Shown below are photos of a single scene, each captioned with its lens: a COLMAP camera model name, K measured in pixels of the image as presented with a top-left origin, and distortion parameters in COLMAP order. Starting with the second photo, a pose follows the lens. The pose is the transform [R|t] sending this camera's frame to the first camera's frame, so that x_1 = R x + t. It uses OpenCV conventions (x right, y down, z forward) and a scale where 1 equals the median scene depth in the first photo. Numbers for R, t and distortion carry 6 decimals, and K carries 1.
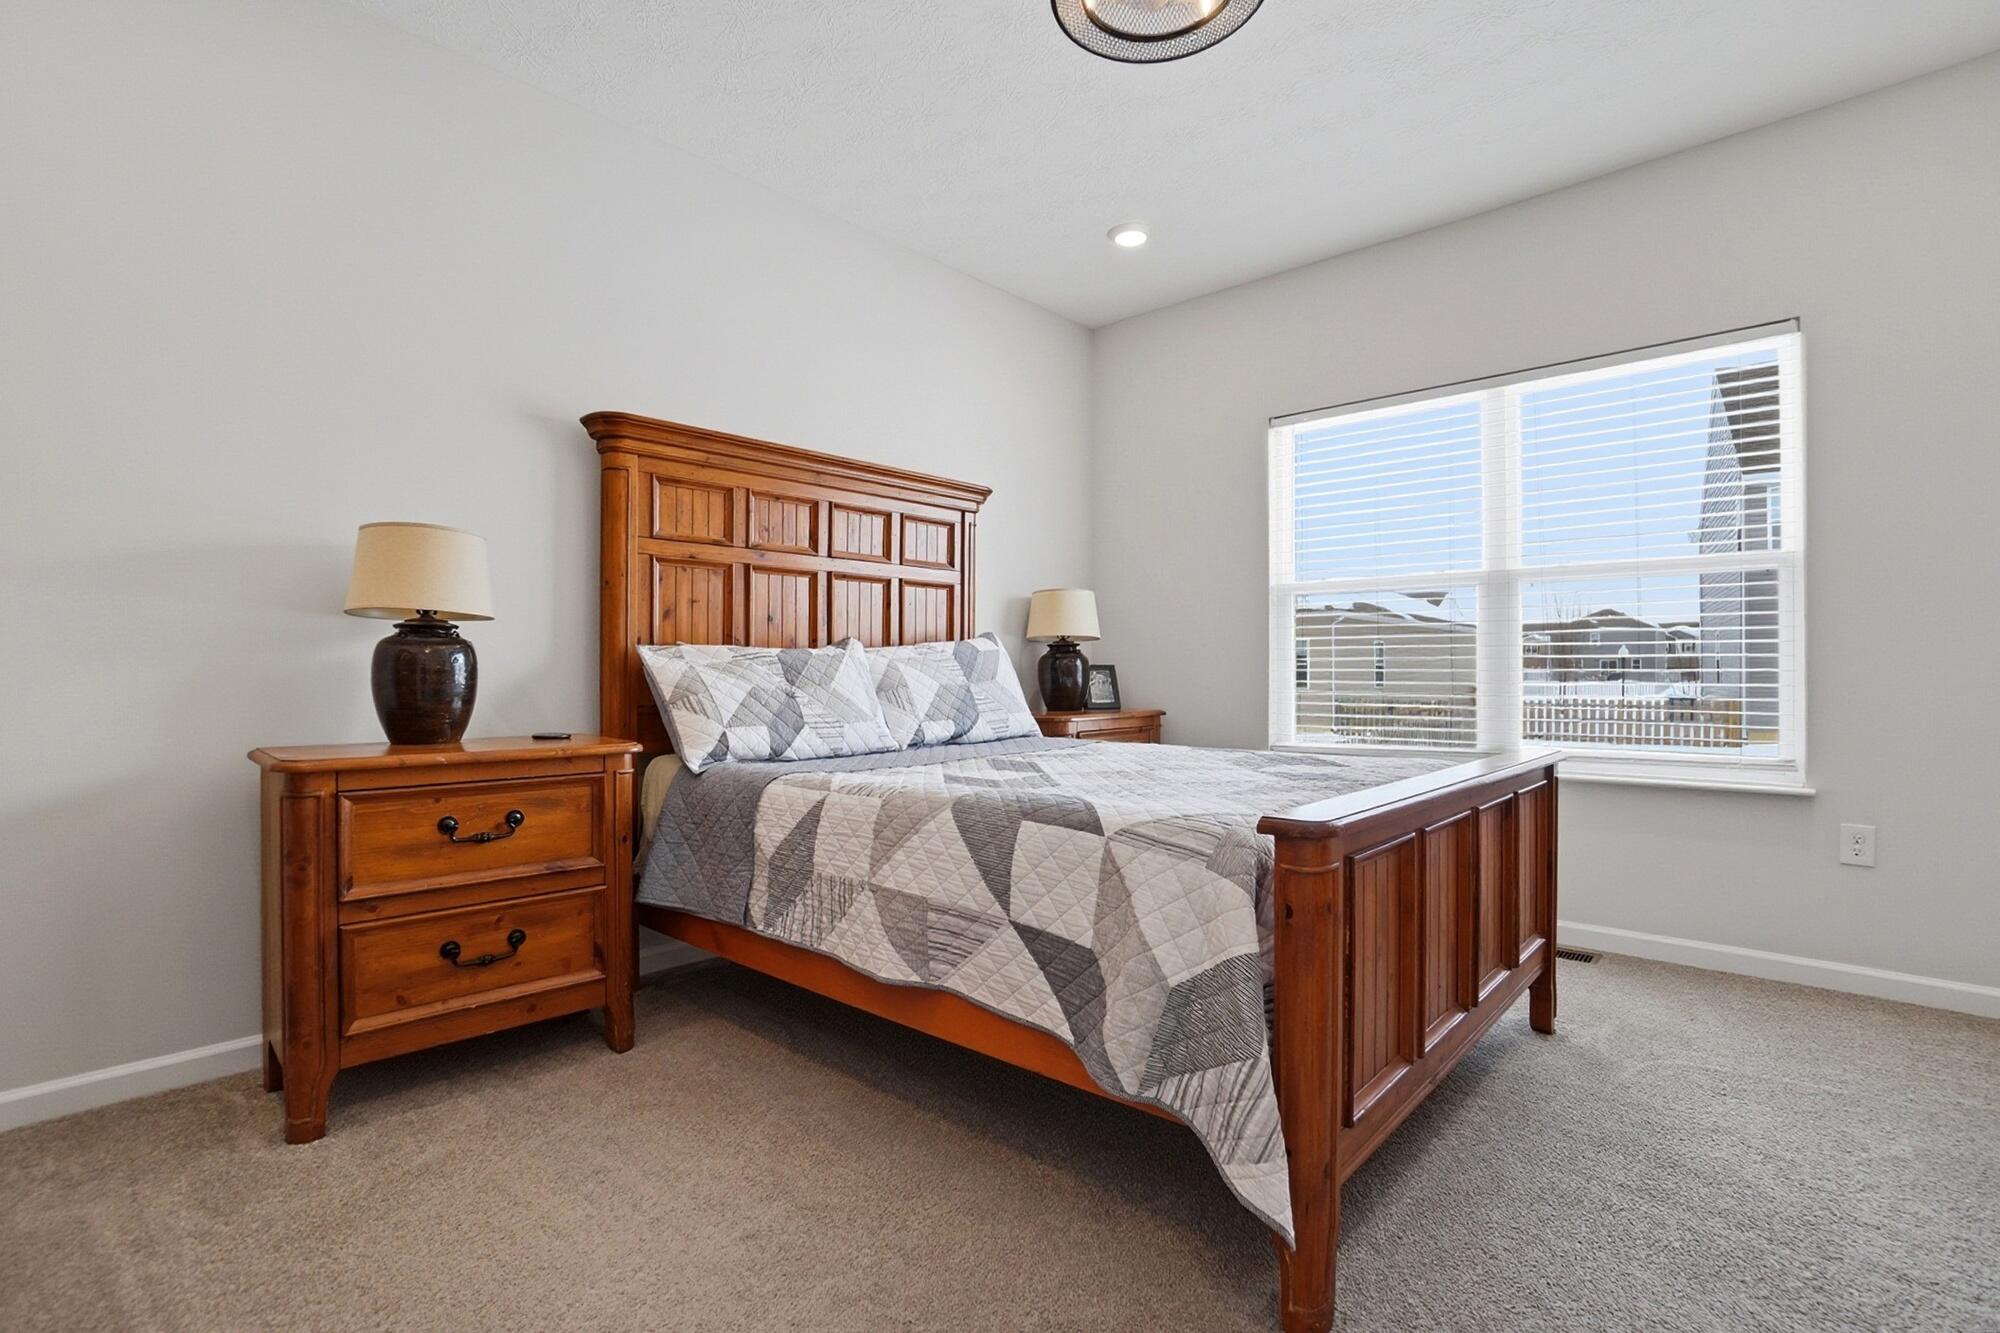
lens RADIAL K [[906.9, 0, 1017.3], [0, 906.9, 664.7], [0, 0, 1]] dist [-0.040888, 0.000180]
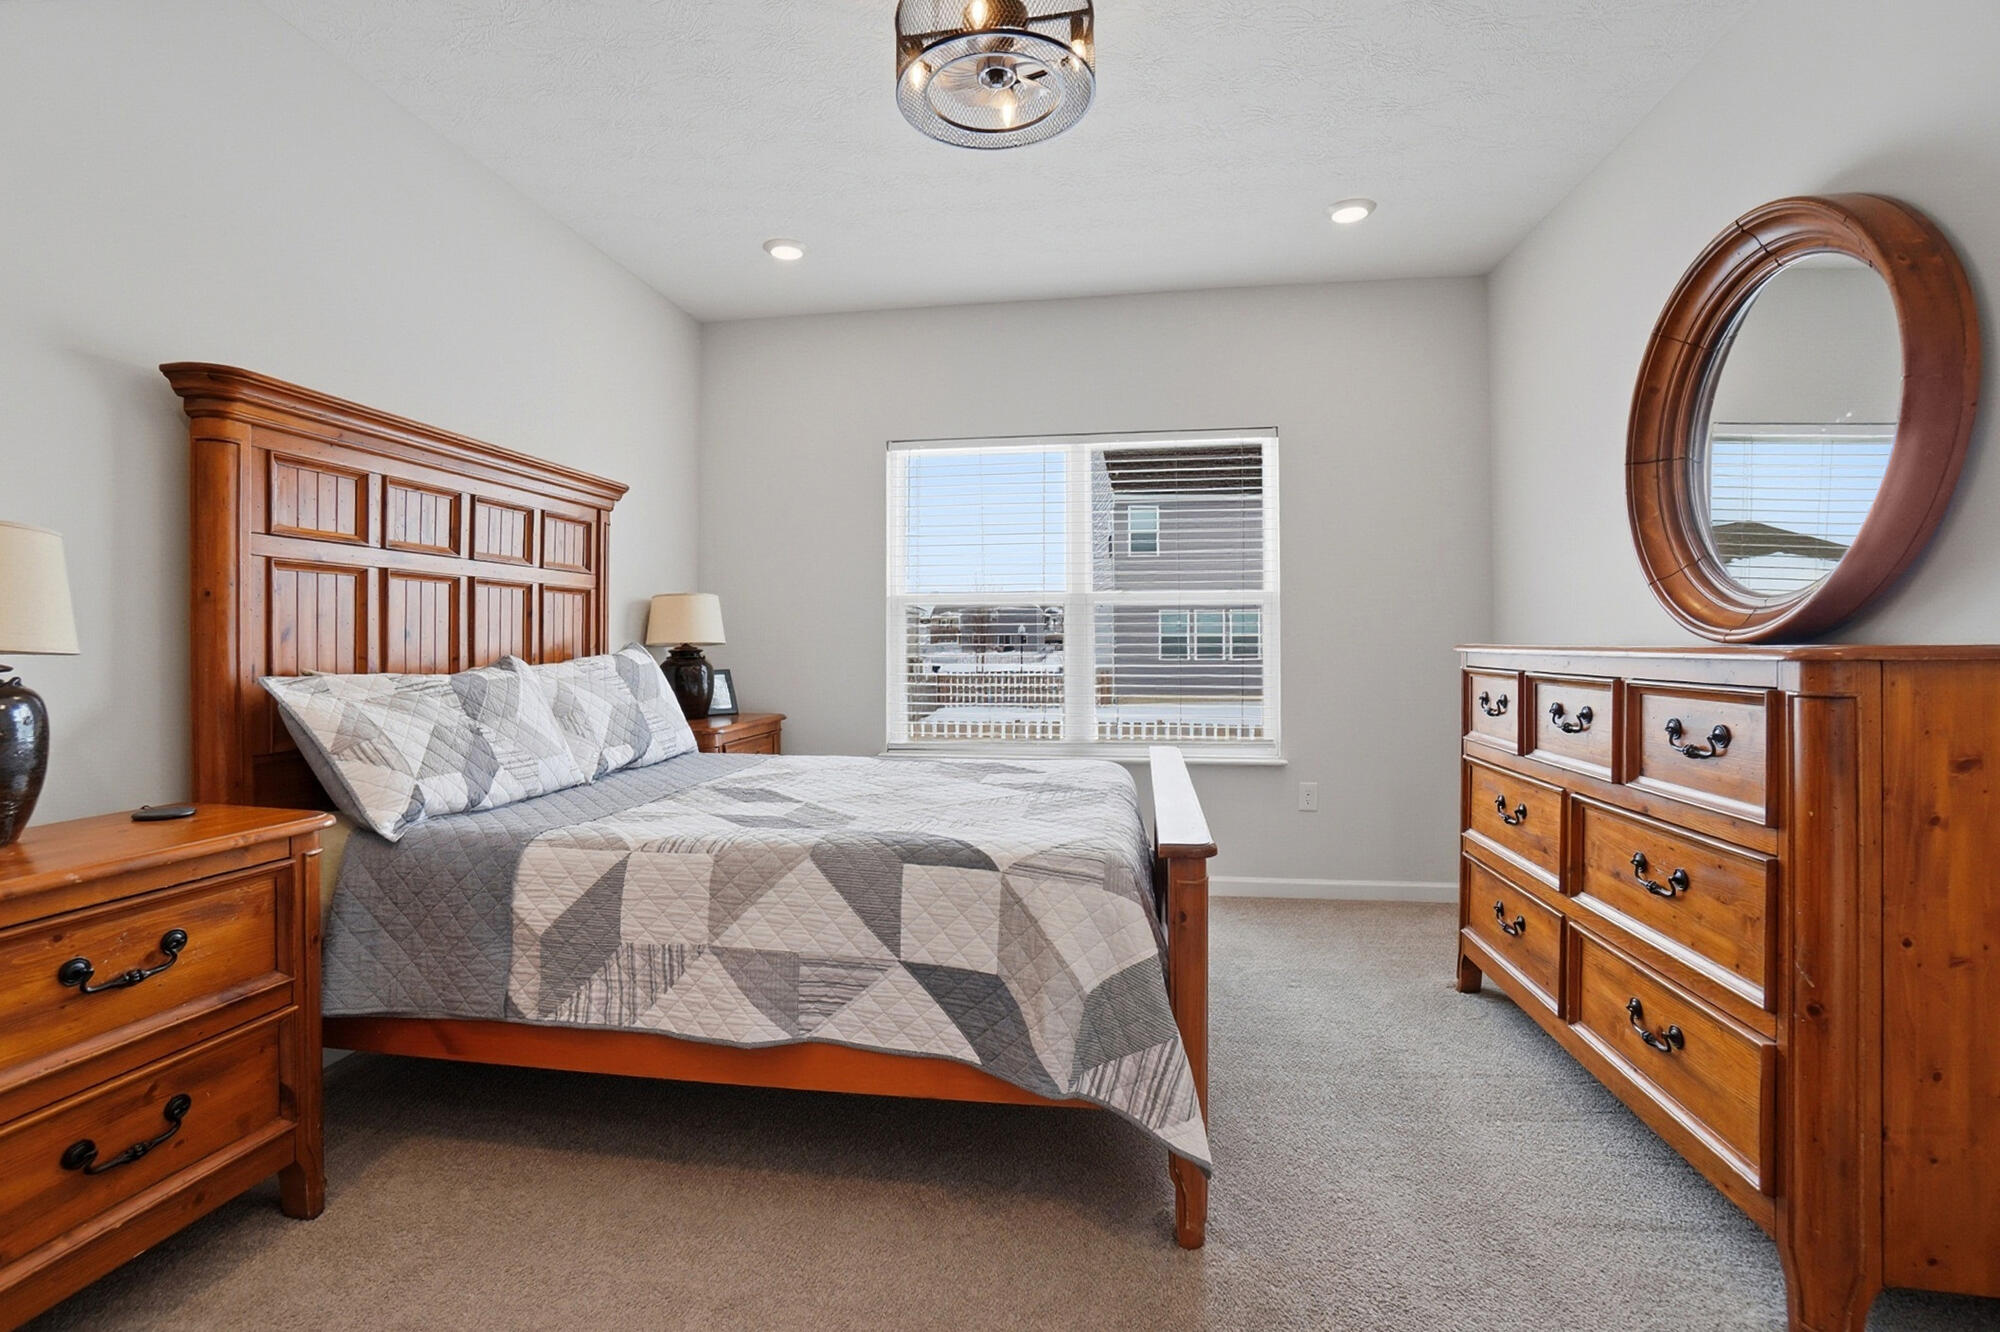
lens RADIAL K [[888.6, 0, 998.4], [0, 888.6, 638.1], [0, 0, 1]] dist [-0.055798, 0.018253]
pose [[0.839893, 0.005006, 0.542729, -0.343453], [-0.004569, 0.999987, -0.002152, -0.065989], [-0.542733, -0.000672, 0.839905, 0.058262]]
